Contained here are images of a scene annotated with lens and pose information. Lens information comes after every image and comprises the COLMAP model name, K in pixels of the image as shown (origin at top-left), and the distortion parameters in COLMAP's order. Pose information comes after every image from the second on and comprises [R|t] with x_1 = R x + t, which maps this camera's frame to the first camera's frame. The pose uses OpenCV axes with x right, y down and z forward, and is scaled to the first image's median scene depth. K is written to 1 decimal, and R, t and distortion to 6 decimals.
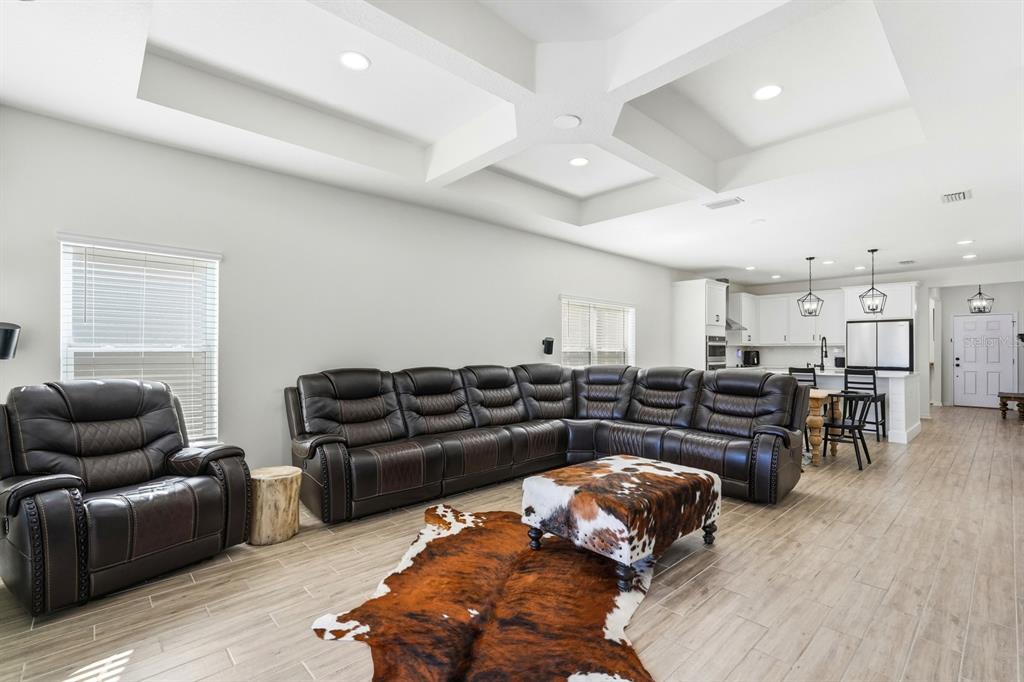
lens RADIAL K [[453.4, 0, 512.0], [0, 453.4, 341.0], [0, 0, 1]] dist [0.002397, 0.000463]
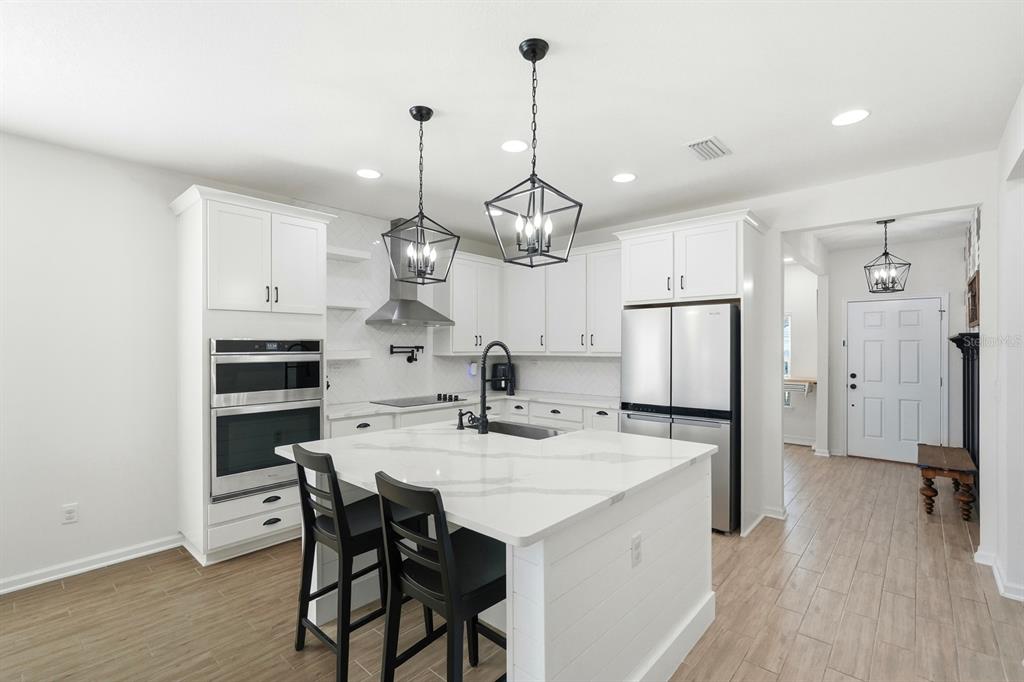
lens RADIAL K [[454.7, 0, 512.0], [0, 454.7, 341.0], [0, 0, 1]] dist [0.001022, 0.000301]
pose [[0.995498, -0.001477, 0.094773, 0.556941], [0.000852, 0.999978, 0.006633, -0.010083], [-0.094780, -0.006523, 0.995477, 0.525182]]
